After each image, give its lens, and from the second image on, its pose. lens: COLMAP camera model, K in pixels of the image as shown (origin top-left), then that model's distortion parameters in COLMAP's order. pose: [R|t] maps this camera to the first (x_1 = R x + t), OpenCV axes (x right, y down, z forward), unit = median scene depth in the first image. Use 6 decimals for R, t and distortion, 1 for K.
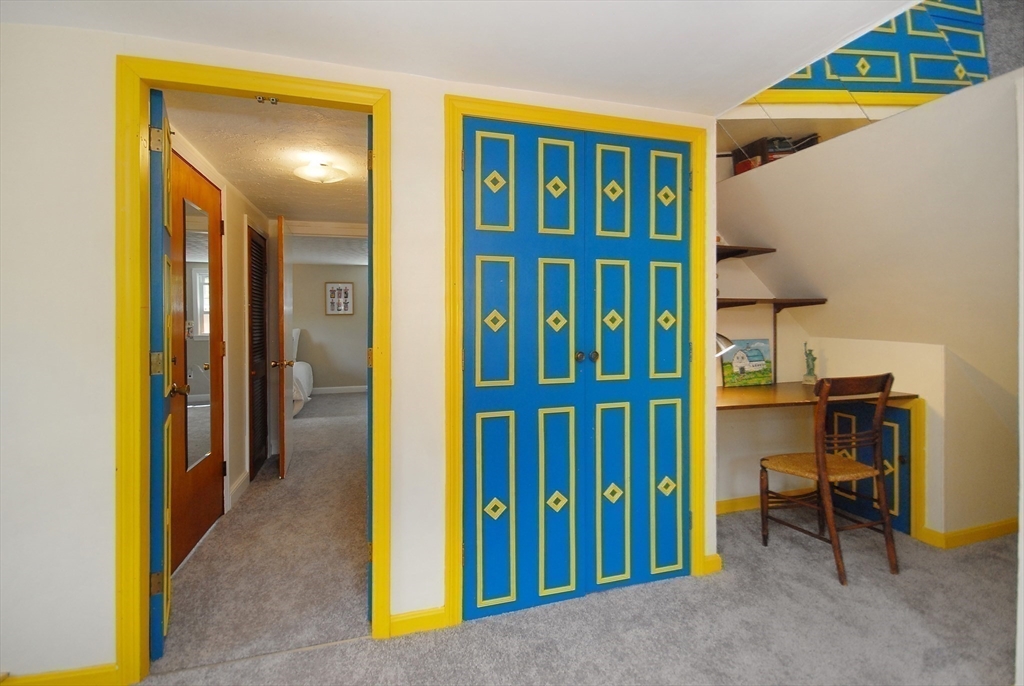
lens RADIAL K [[467.6, 0, 496.8], [0, 467.6, 318.6], [0, 0, 1]] dist [-0.004944, 0.000541]
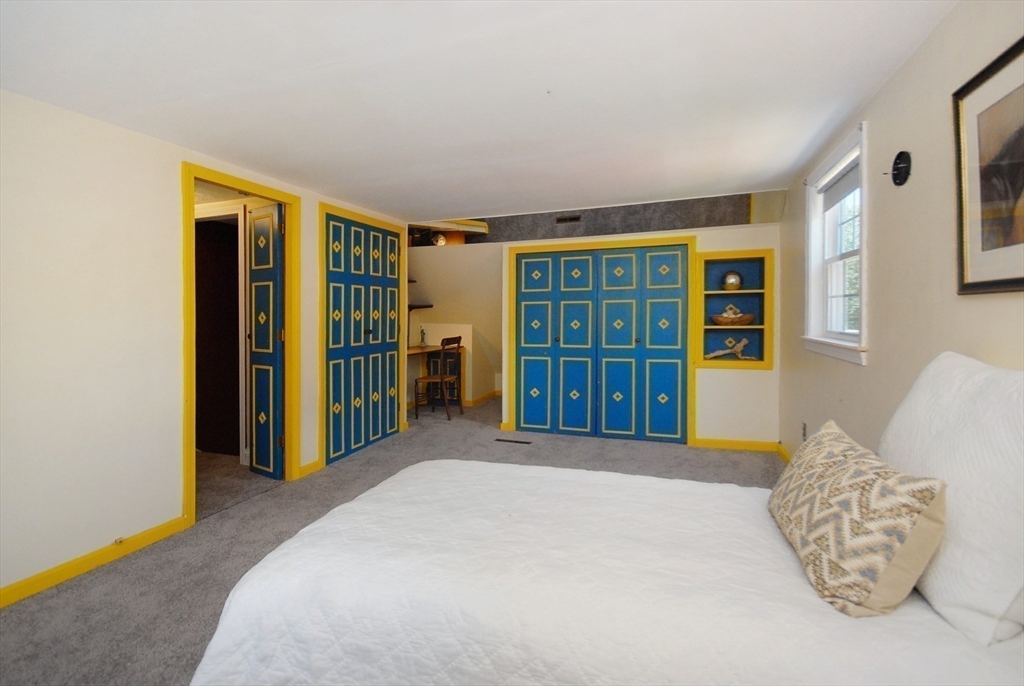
lens RADIAL K [[467.6, 0, 503.1], [0, 467.6, 315.6], [0, 0, 1]] dist [-0.004944, 0.000541]
pose [[0.595129, -0.002879, 0.803625, -1.104034], [0.000396, 0.999995, 0.003289, -0.000217], [-0.803630, -0.001639, 0.595127, -0.719839]]
